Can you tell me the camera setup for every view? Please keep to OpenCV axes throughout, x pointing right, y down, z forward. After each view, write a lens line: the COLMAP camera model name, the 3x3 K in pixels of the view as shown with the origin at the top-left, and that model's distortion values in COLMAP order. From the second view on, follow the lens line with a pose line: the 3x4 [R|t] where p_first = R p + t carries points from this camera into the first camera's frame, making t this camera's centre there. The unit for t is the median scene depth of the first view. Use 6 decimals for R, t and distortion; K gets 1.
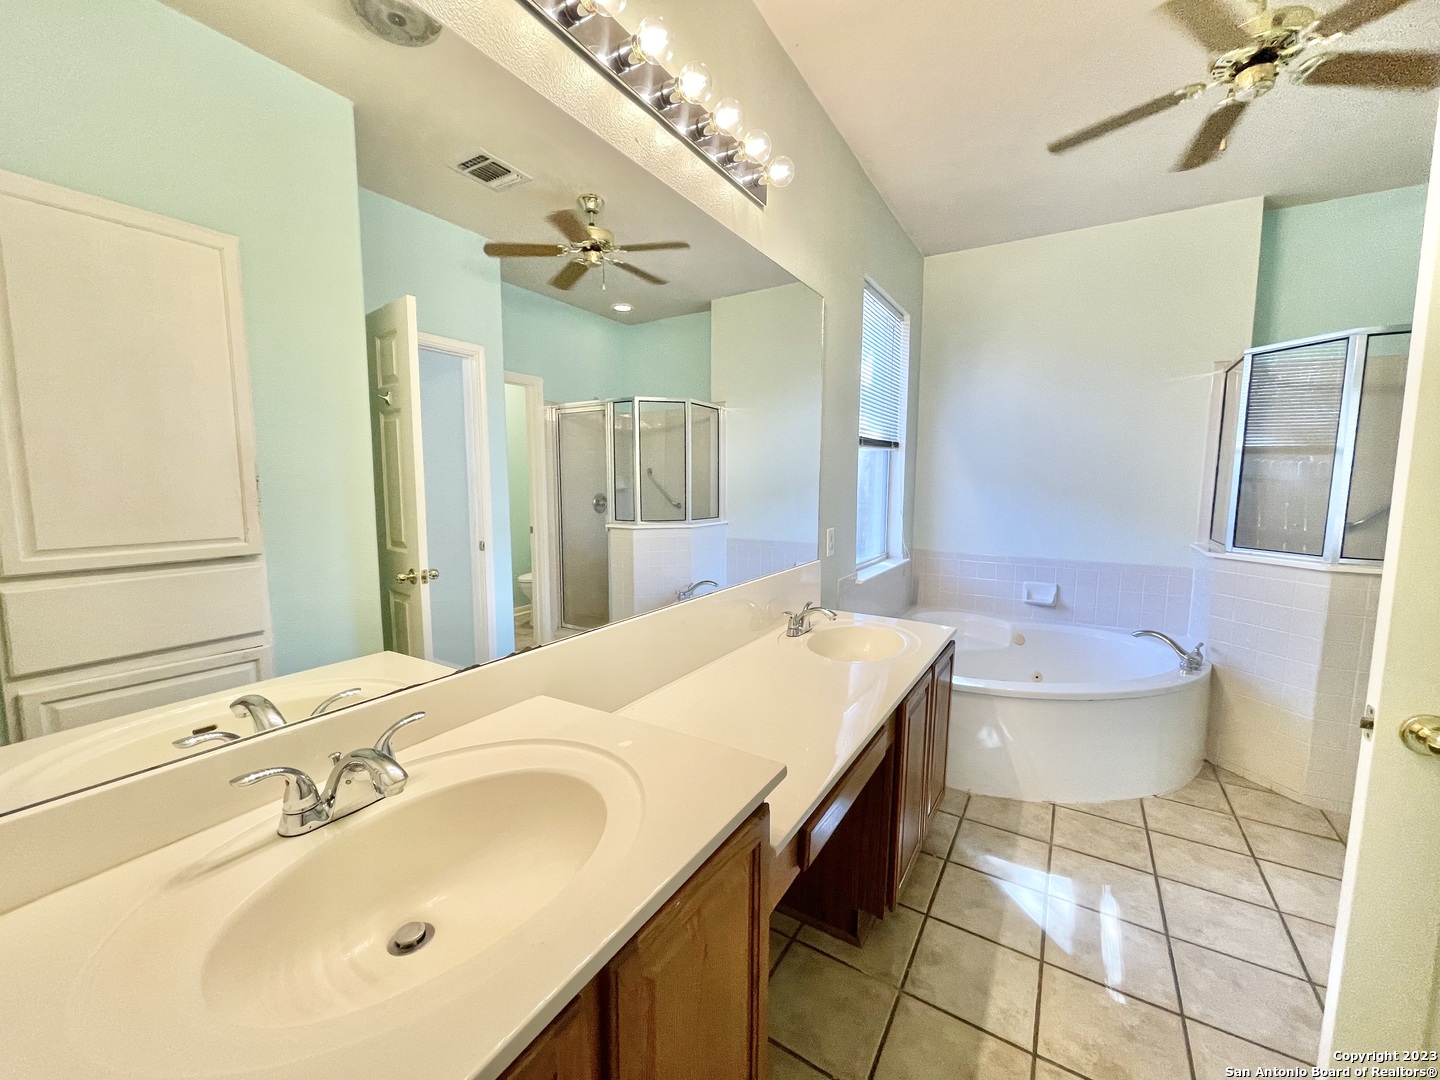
lens RADIAL K [[578.9, 0, 717.6], [0, 578.9, 535.3], [0, 0, 1]] dist [0.002719, -0.000413]
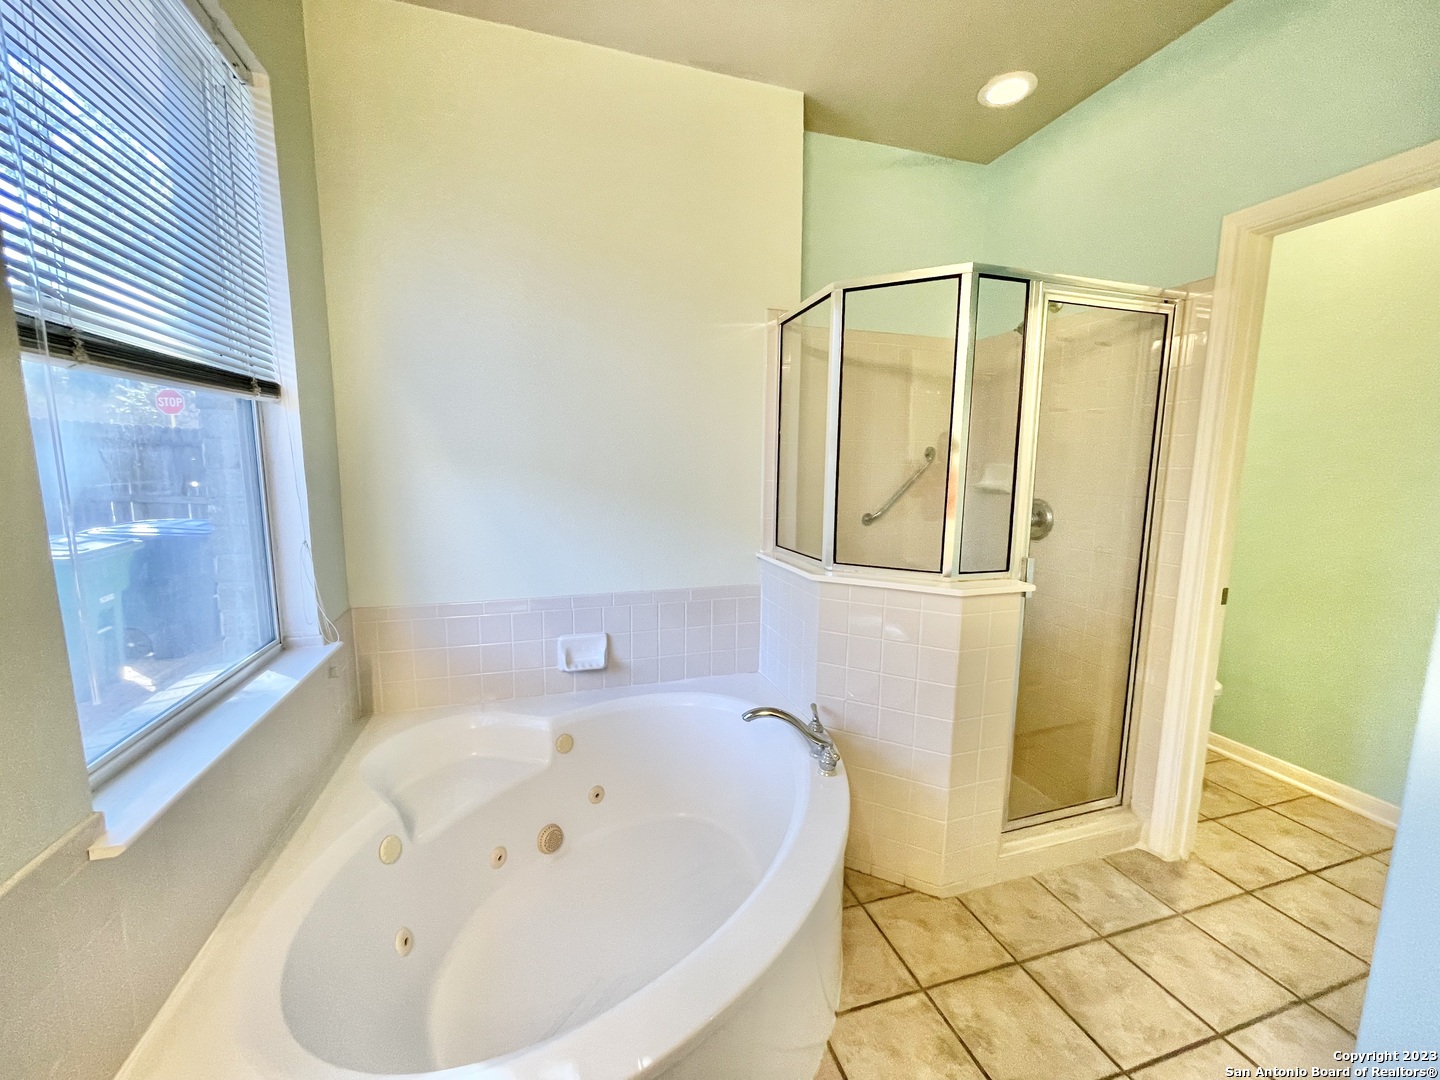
lens RADIAL K [[578.9, 0, 715.7], [0, 578.9, 535.4], [0, 0, 1]] dist [0.002719, -0.000413]
pose [[0.656505, -0.097265, 0.748024, 0.201136], [0.072015, 0.995204, 0.066202, -0.054969], [-0.750876, 0.010408, 0.660361, 0.492087]]
